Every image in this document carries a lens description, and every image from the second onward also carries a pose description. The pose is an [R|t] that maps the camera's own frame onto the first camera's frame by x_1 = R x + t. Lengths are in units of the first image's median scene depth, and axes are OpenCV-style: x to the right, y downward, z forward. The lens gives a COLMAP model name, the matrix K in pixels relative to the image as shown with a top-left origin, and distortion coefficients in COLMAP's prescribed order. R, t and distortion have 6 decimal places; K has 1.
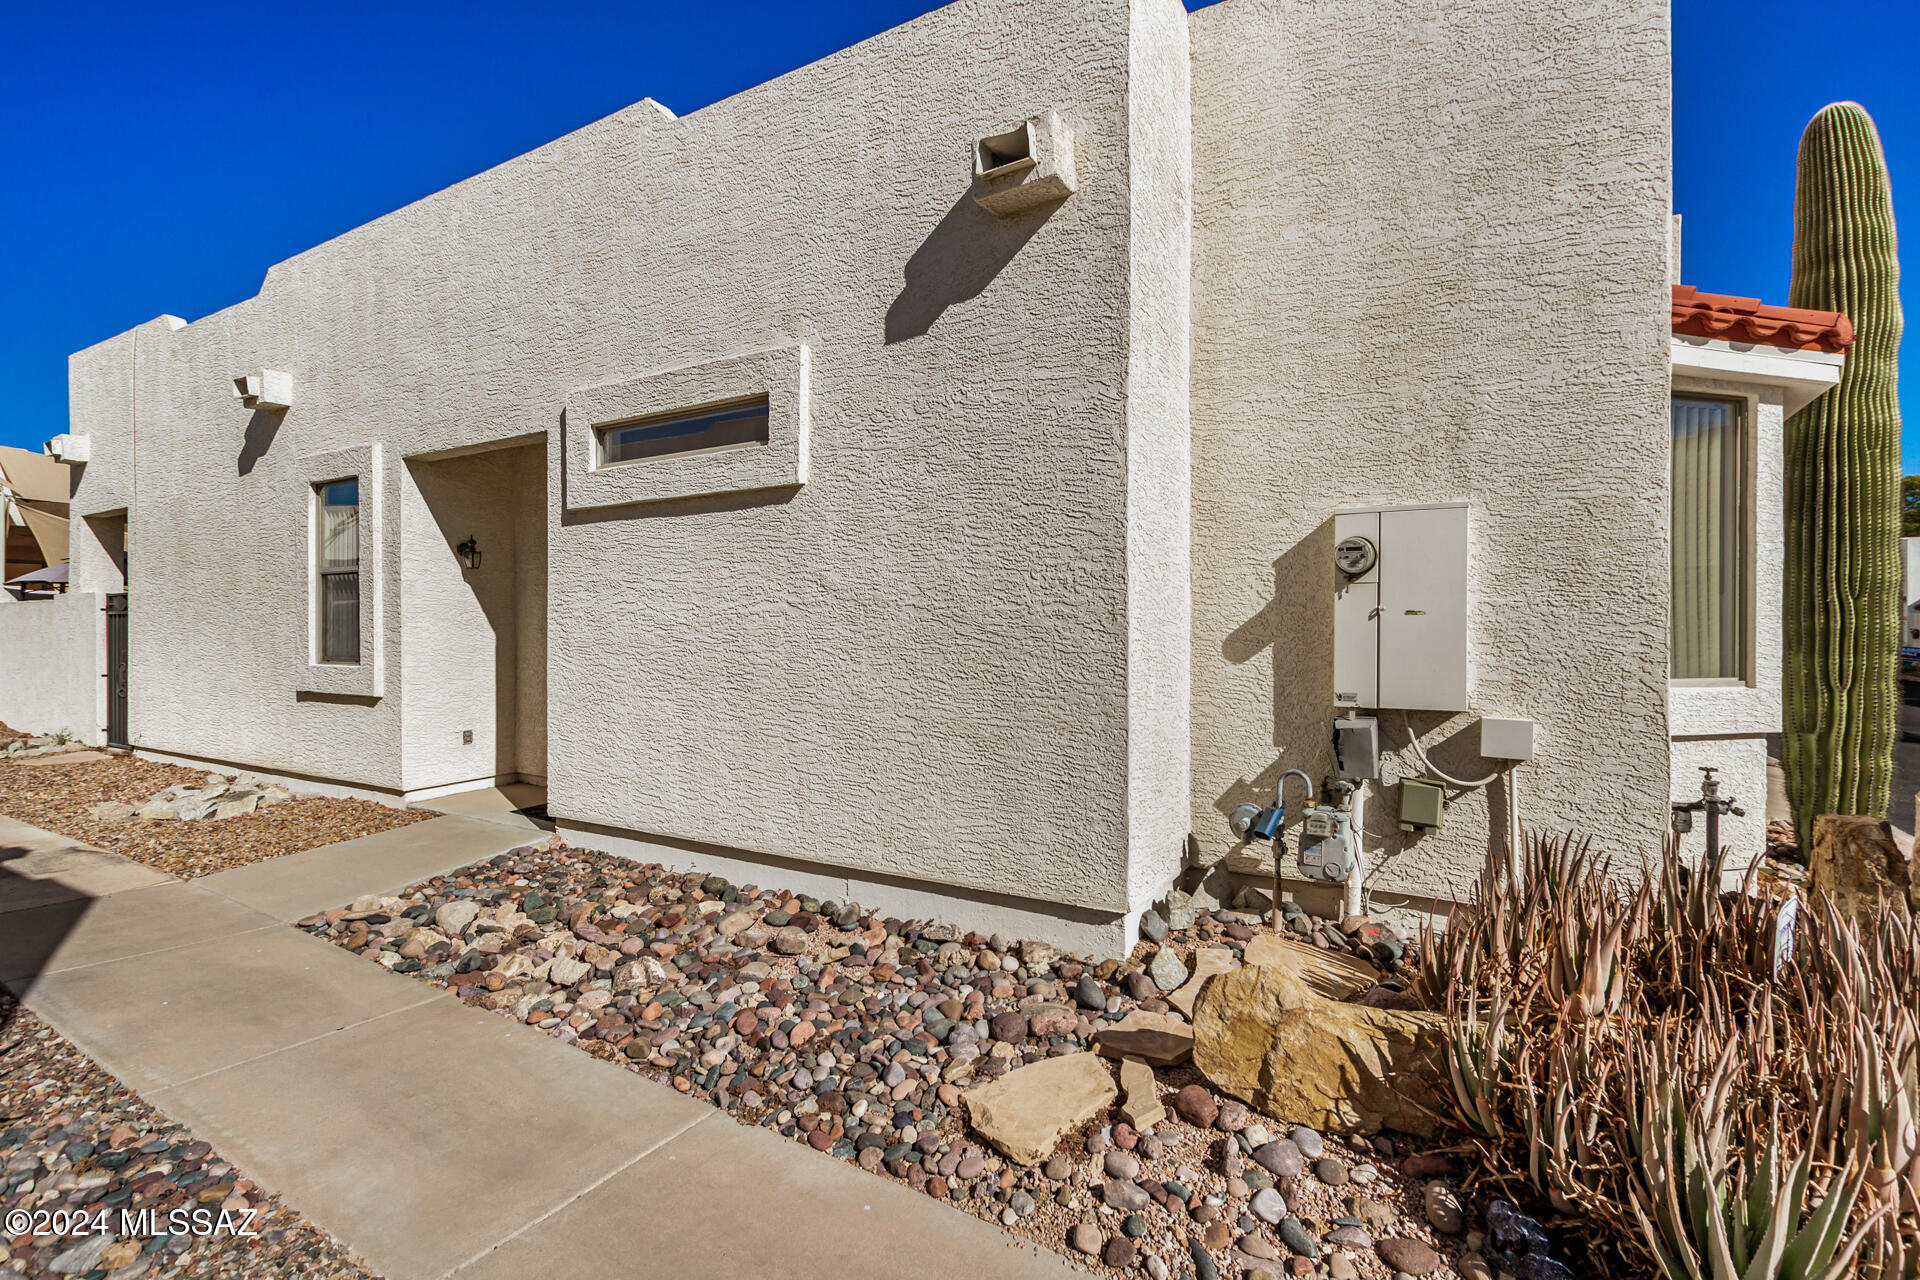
lens RADIAL K [[891.4, 0, 960.0], [0, 891.4, 640.1], [0, 0, 1]] dist [0.011817, -0.004976]
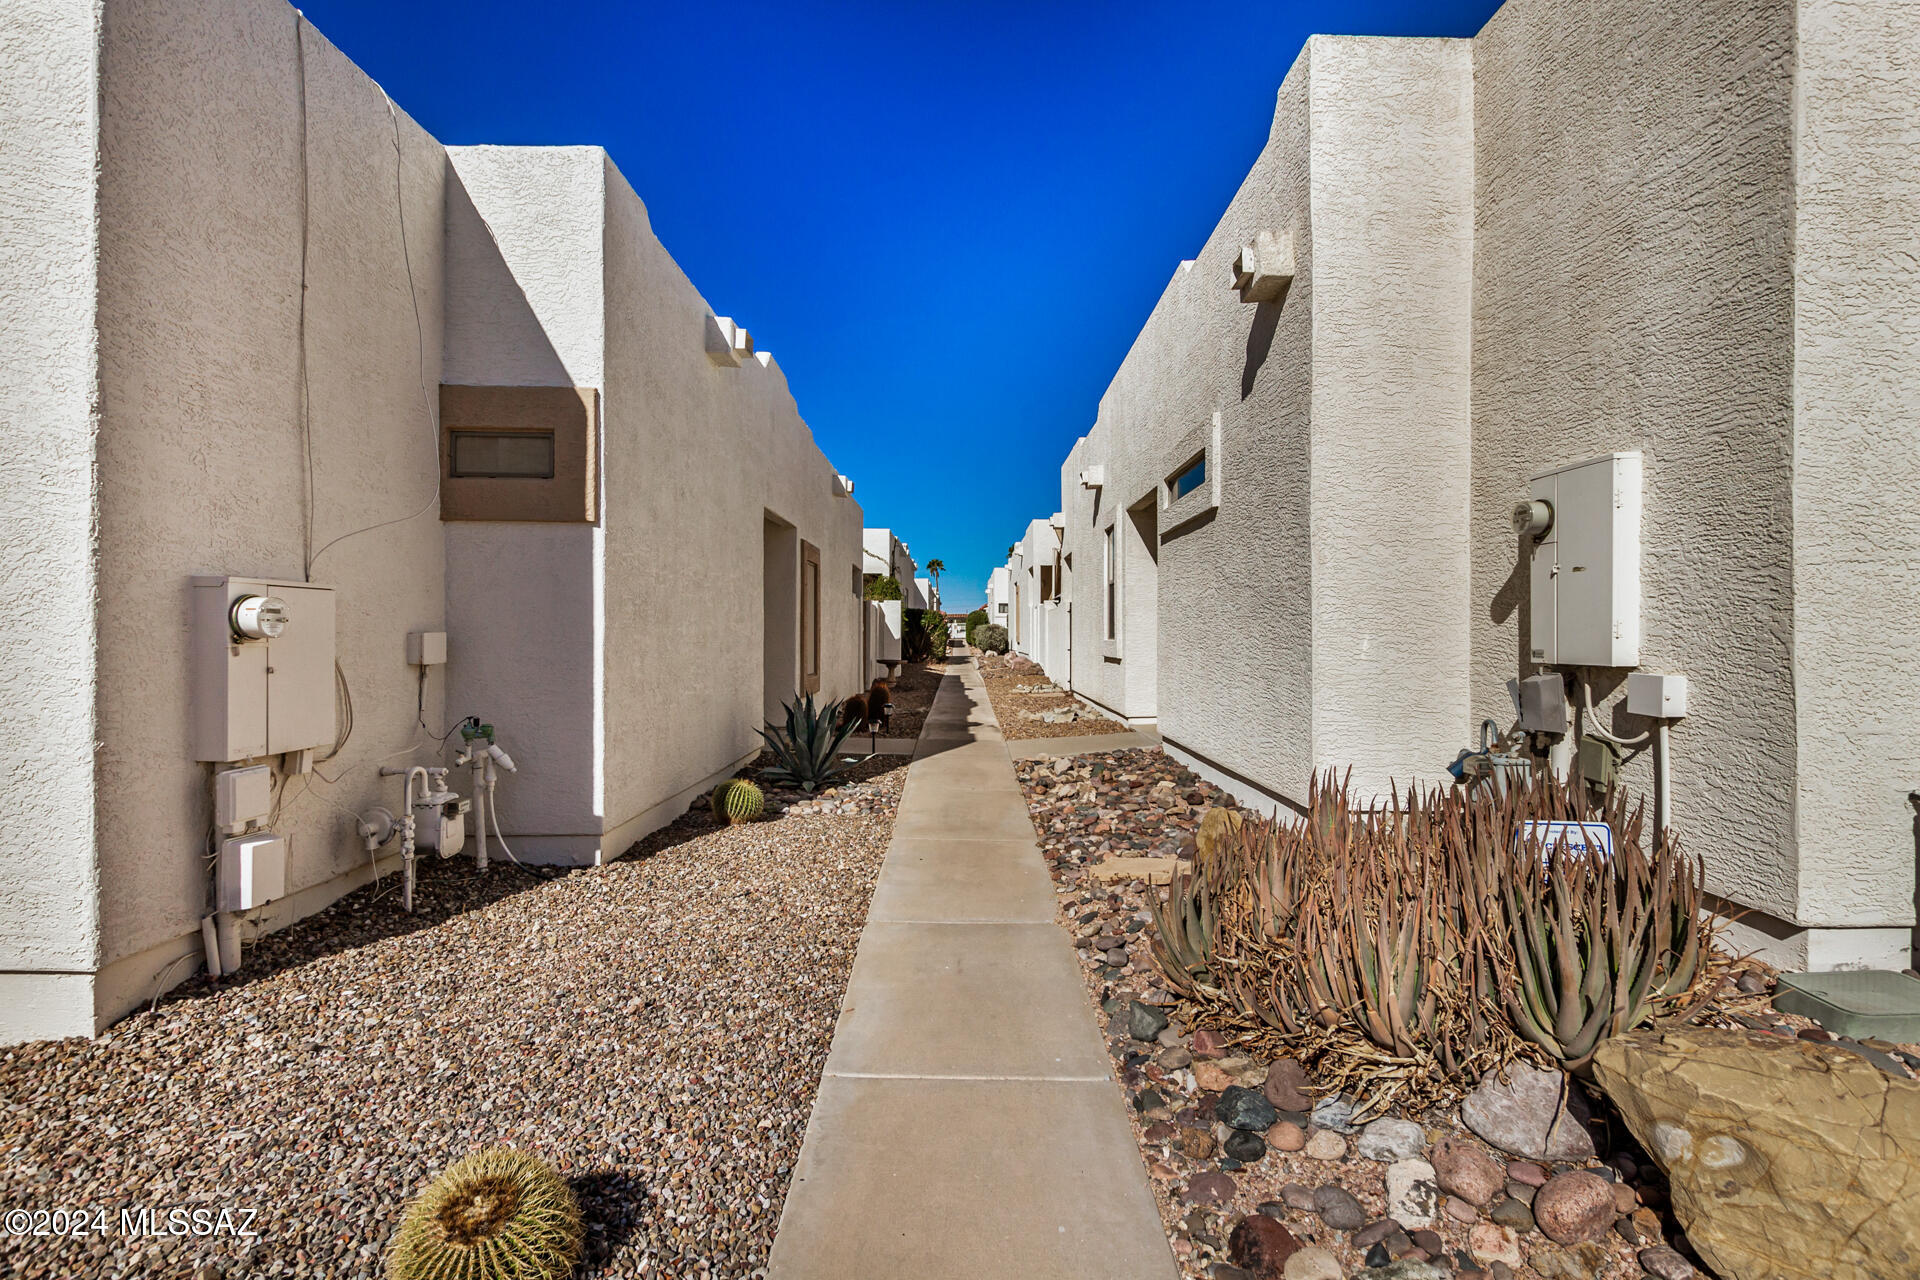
lens RADIAL K [[891.4, 0, 966.6], [0, 891.4, 637.6], [0, 0, 1]] dist [0.011817, -0.004976]
pose [[0.511025, 0.000312, -0.859566, 0.939325], [-0.004098, 0.999989, -0.002073, 0.047651], [0.859556, 0.004582, 0.511021, -0.104400]]
